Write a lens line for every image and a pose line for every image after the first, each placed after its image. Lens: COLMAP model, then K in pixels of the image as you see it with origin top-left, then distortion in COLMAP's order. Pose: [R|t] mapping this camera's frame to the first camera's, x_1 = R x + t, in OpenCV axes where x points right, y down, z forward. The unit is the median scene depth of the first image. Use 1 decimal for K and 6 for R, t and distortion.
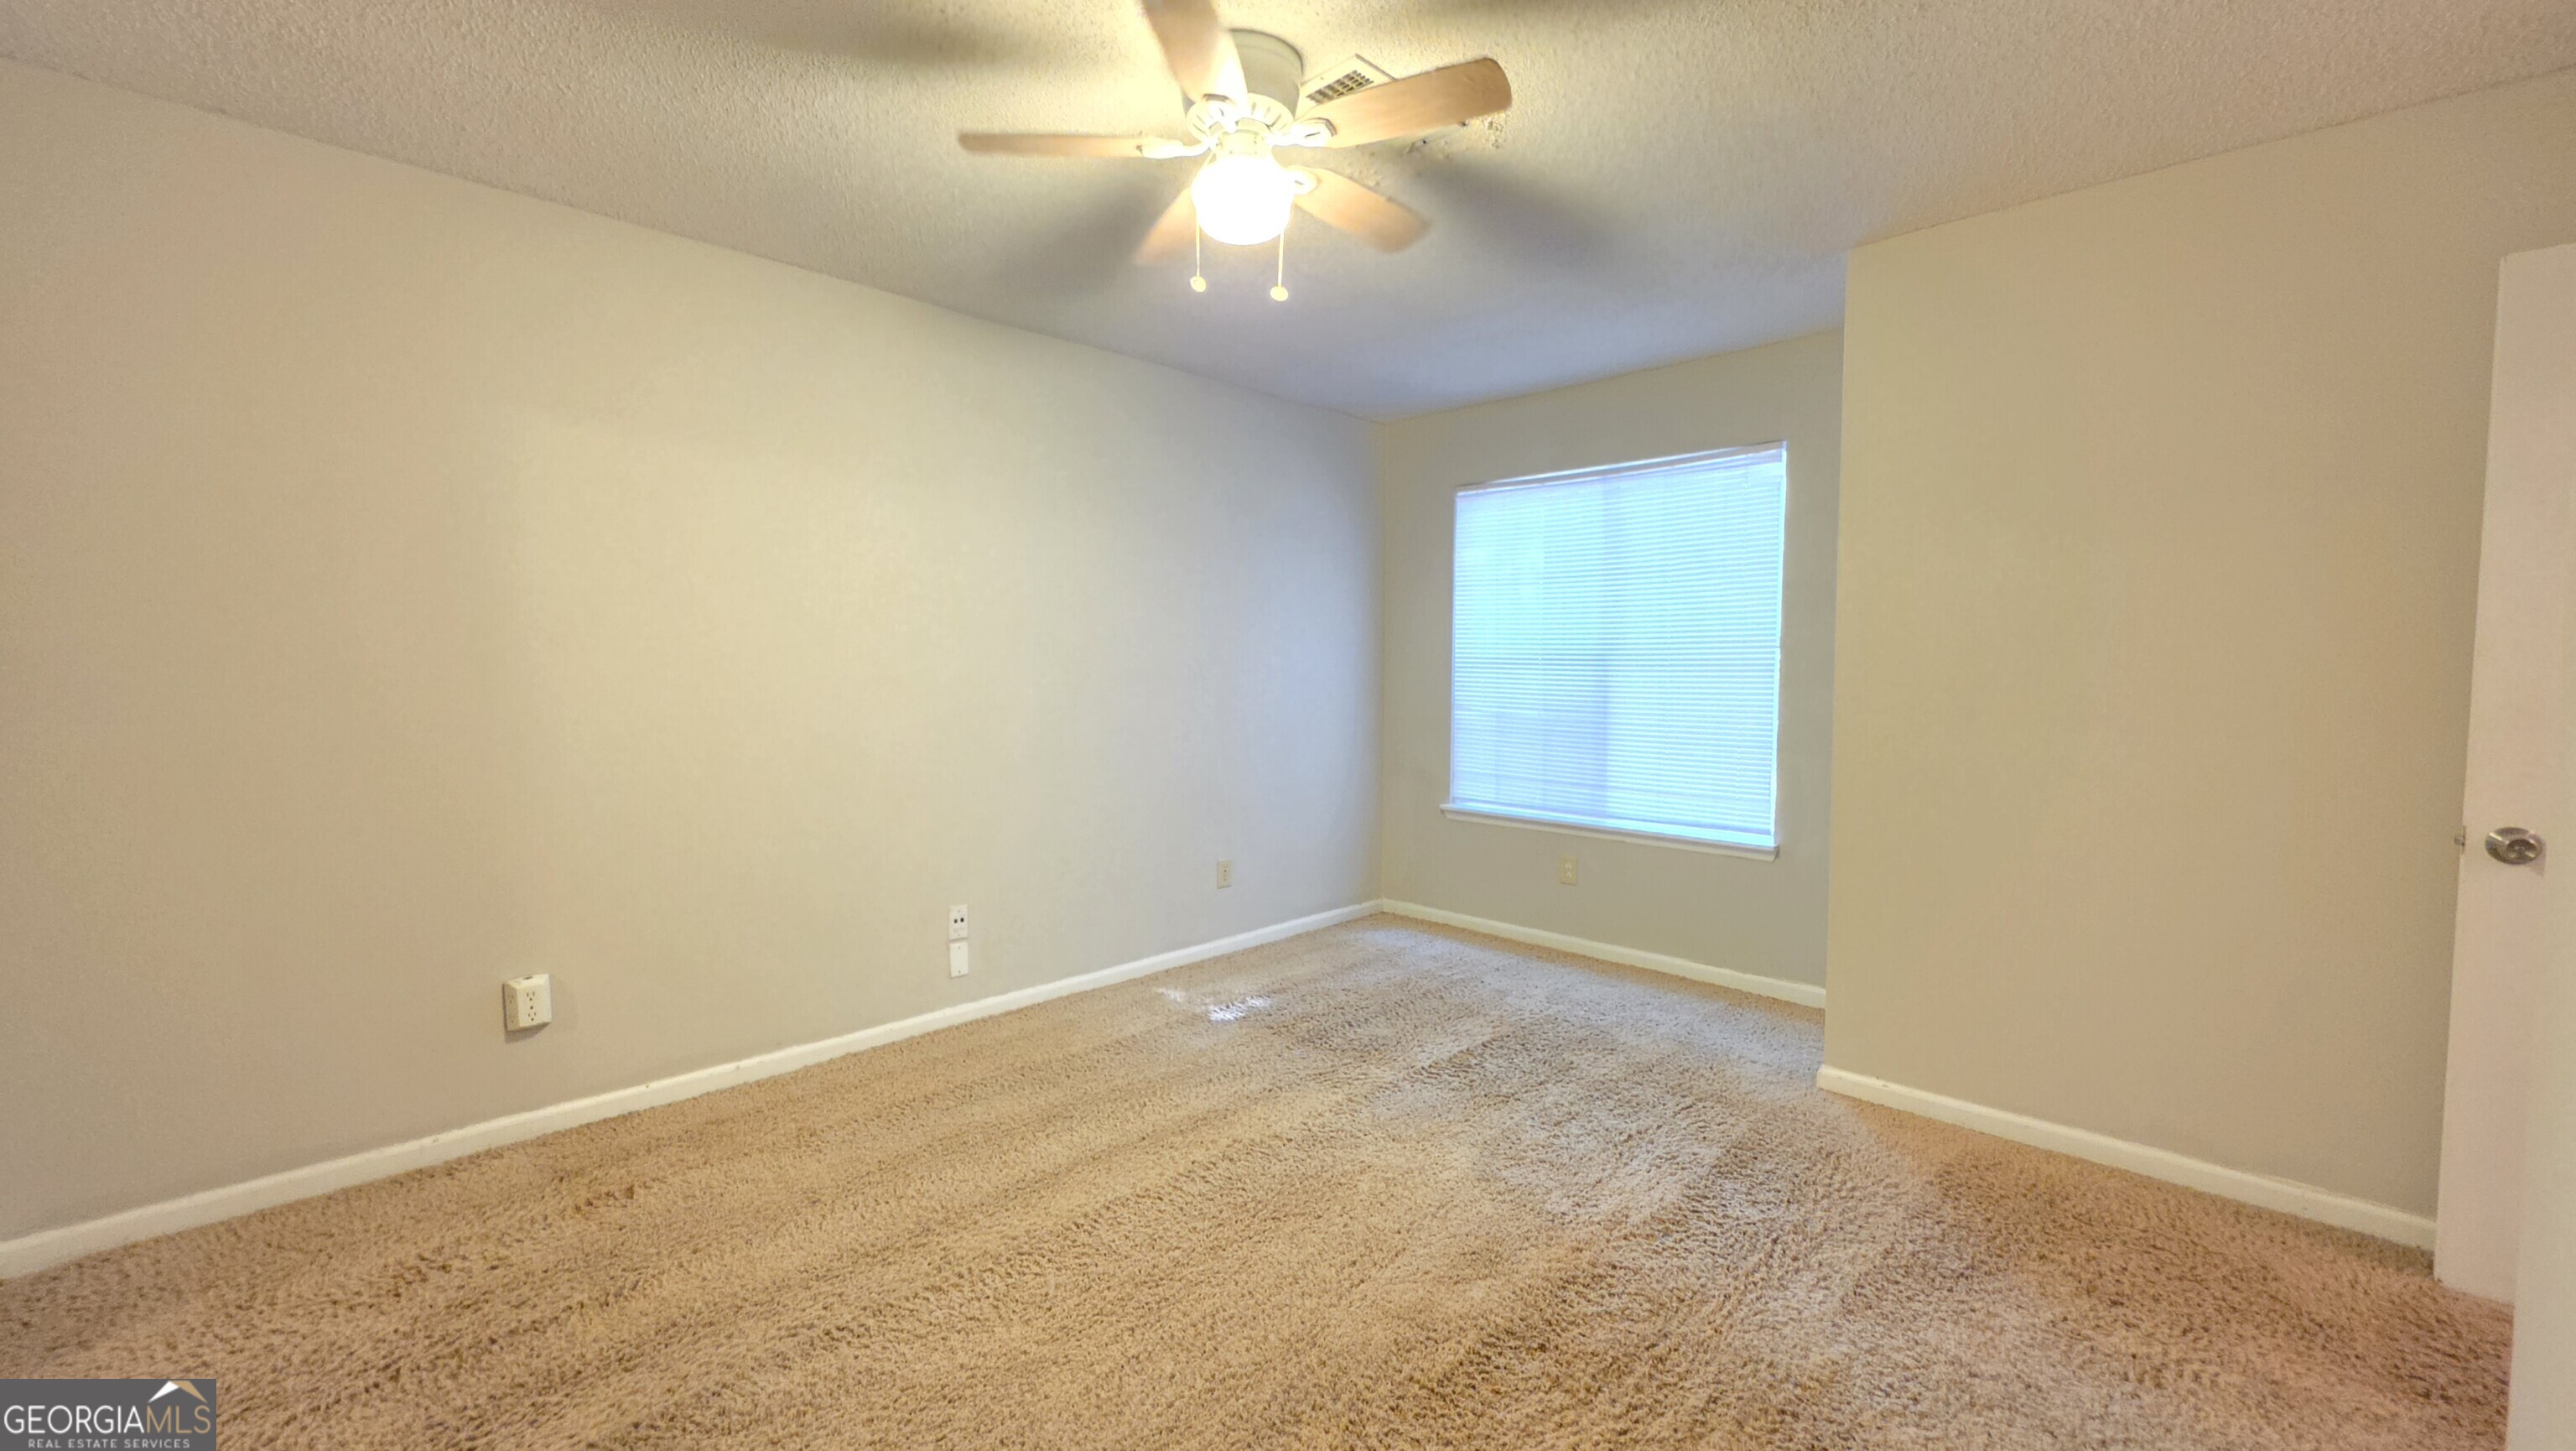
lens RADIAL K [[1031.6, 0, 1286.0], [0, 1031.6, 727.3], [0, 0, 1]] dist [-0.003100, 0.000049]
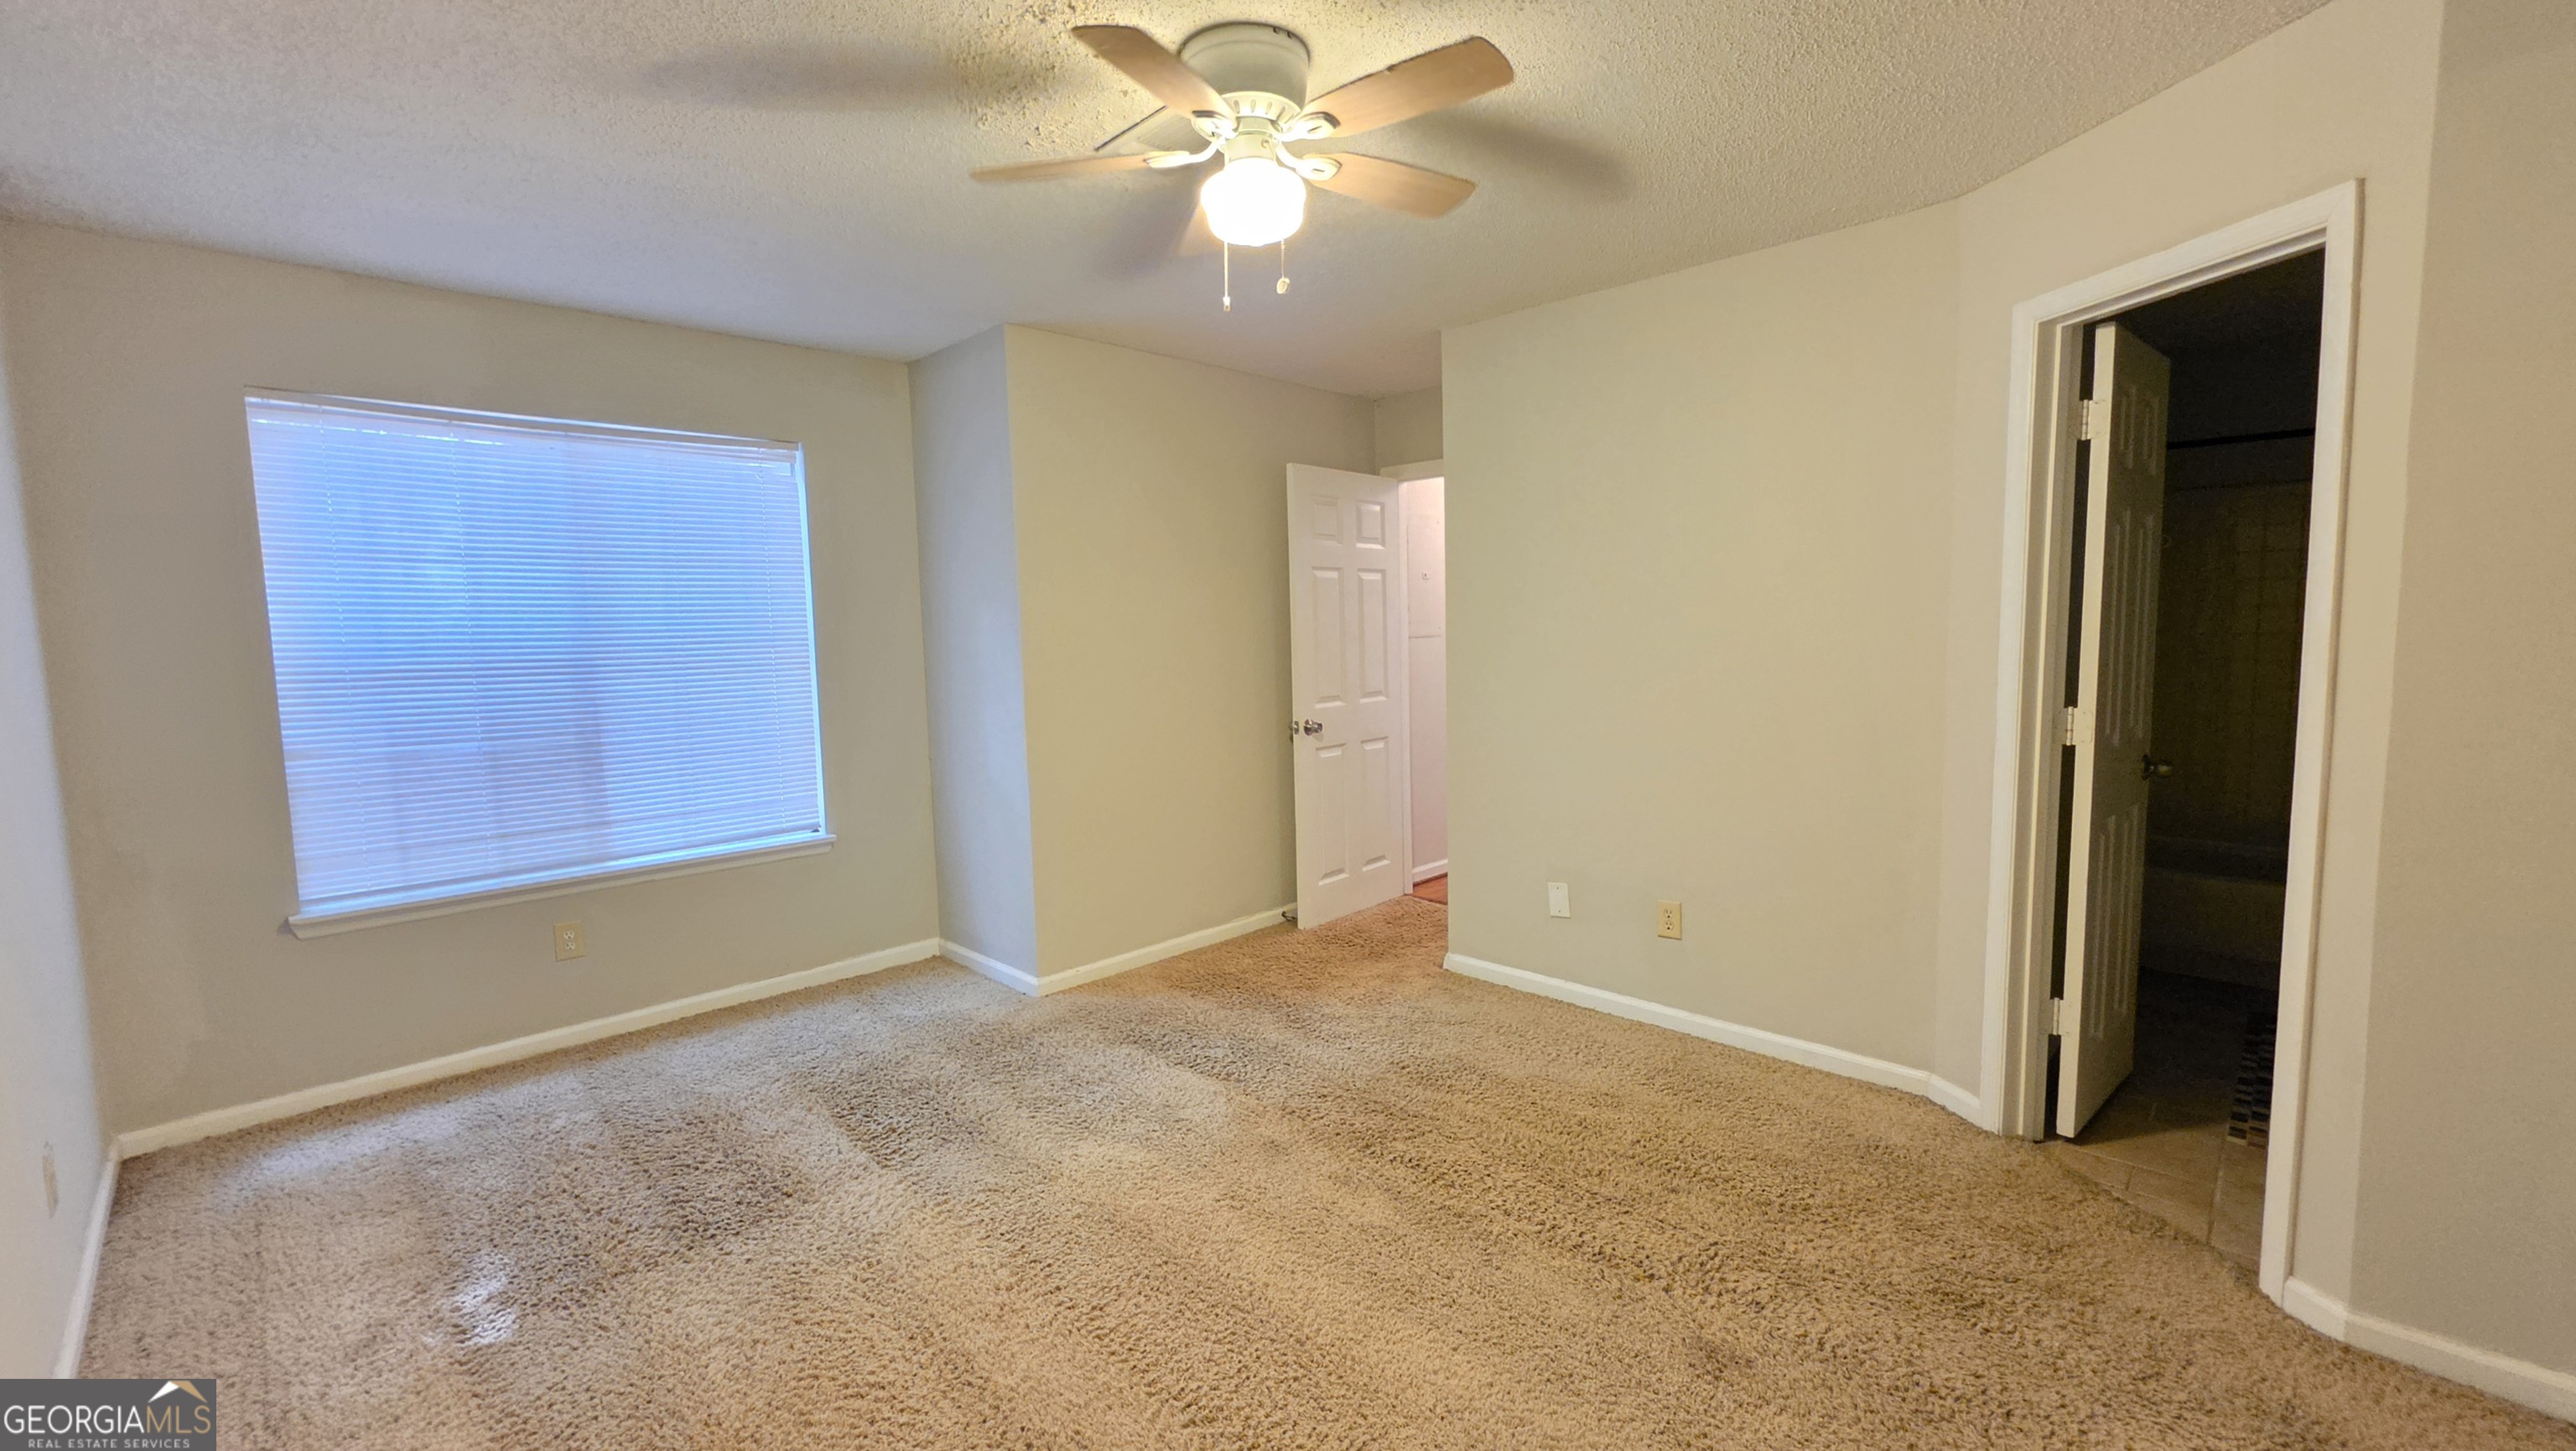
lens RADIAL K [[1031.6, 0, 1286.2], [0, 1031.6, 719.3], [0, 0, 1]] dist [-0.003100, 0.000049]
pose [[0.013717, -0.090202, 0.995829, -0.569733], [0.086356, 0.992309, 0.088694, -0.056959], [-0.996170, 0.084779, 0.021401, 0.533781]]
